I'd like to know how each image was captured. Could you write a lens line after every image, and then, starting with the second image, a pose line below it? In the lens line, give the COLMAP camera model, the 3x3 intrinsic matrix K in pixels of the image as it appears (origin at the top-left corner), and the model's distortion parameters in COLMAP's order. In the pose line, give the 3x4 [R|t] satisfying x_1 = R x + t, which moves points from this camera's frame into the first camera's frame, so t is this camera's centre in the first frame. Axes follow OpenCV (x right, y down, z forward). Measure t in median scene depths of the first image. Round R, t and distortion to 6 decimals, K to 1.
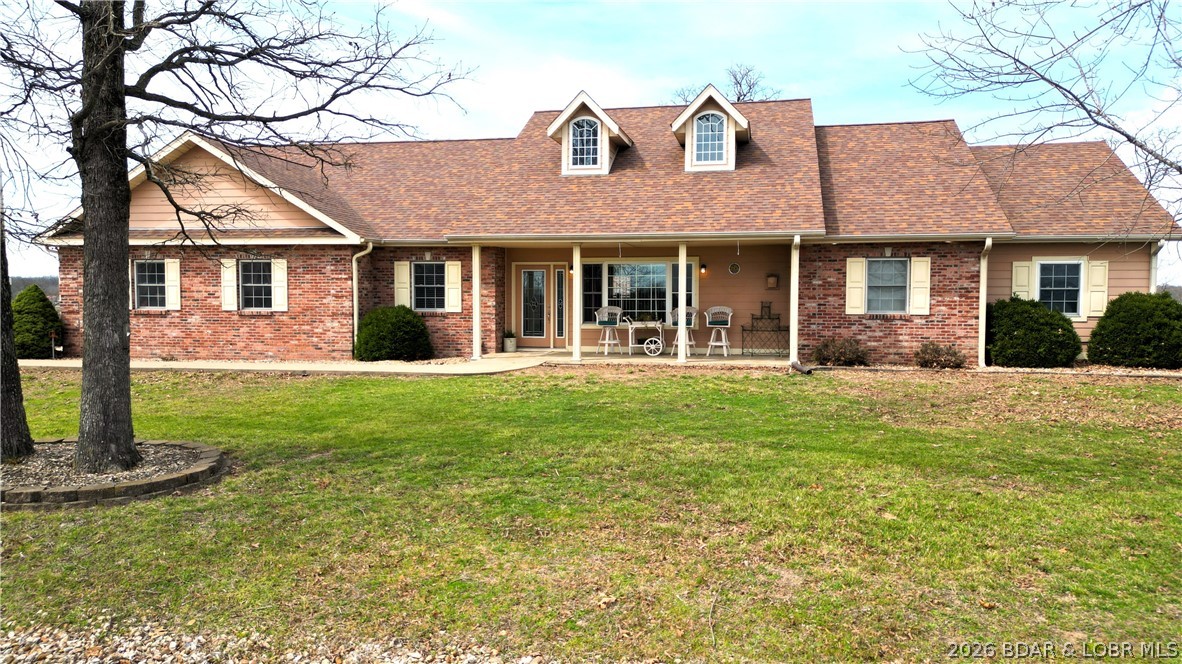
lens RADIAL K [[772.1, 0, 594.8], [0, 772.1, 323.3], [0, 0, 1]] dist [0.073278, -0.025413]
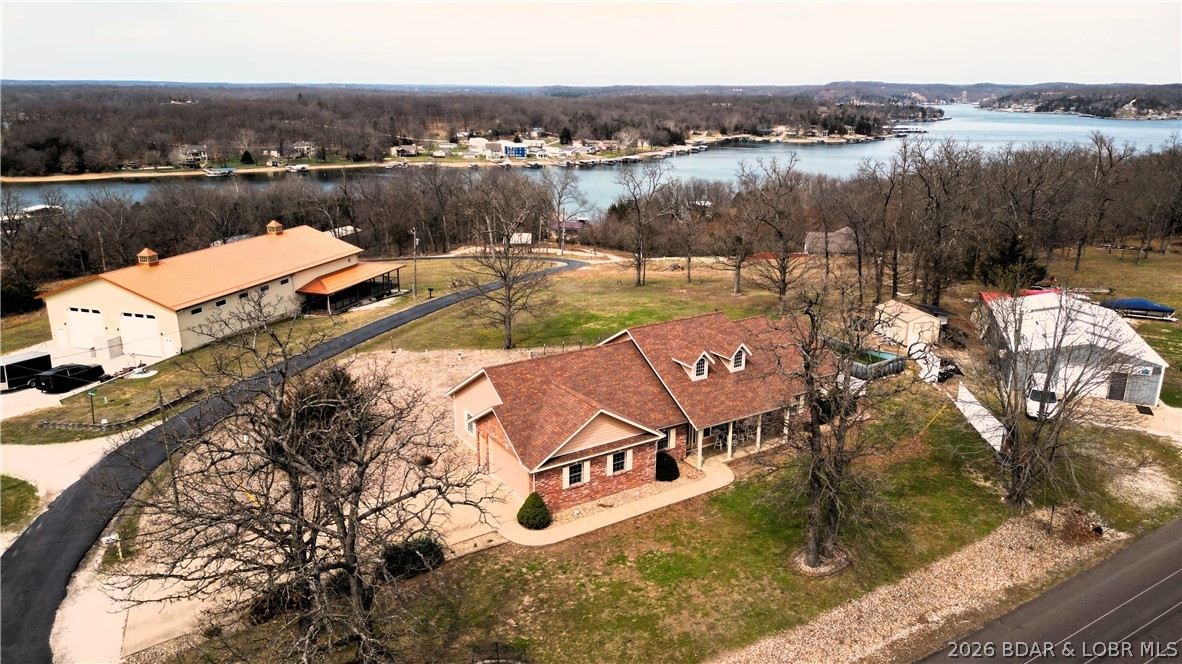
lens RADIAL K [[772.1, 0, 600.3], [0, 772.1, 326.6], [0, 0, 1]] dist [0.073278, -0.025413]
pose [[0.742390, -0.176316, 0.646352, -1.881737], [0.047056, 0.976089, 0.212217, -0.928954], [-0.668314, -0.127133, 0.732935, -0.595957]]
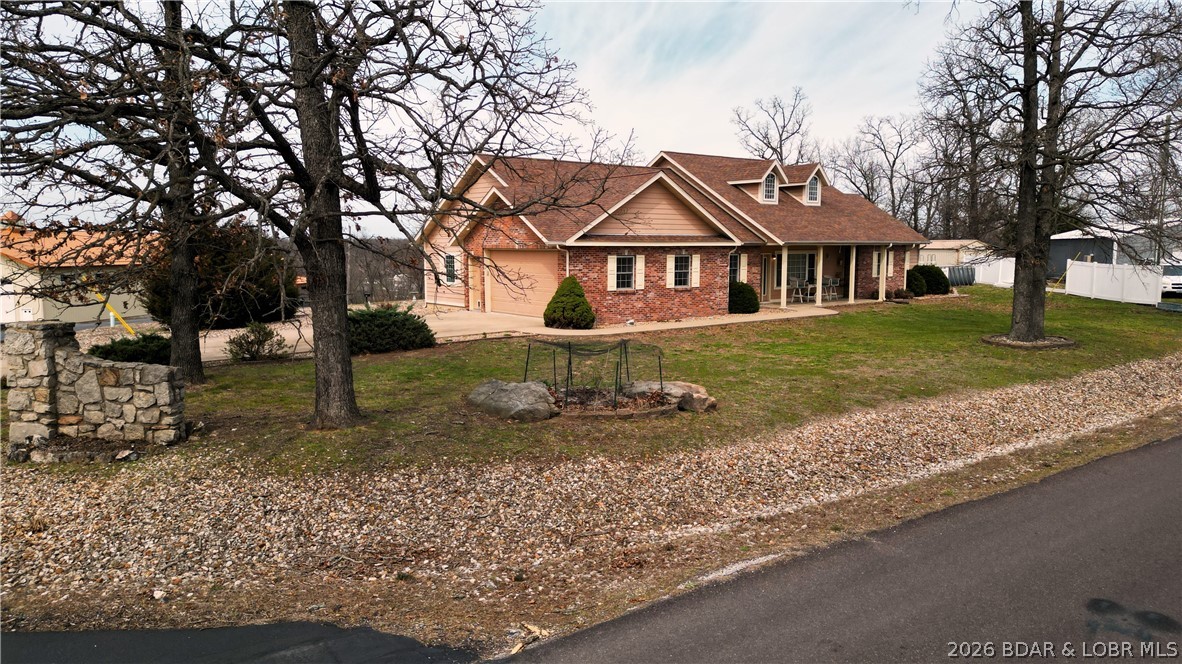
lens RADIAL K [[772.1, 0, 595.3], [0, 772.1, 337.5], [0, 0, 1]] dist [0.073278, -0.025413]
pose [[0.680733, -0.080773, 0.728065, -1.693210], [0.061545, 0.996694, 0.053032, -0.008845], [-0.729942, 0.008708, 0.683454, 0.060335]]
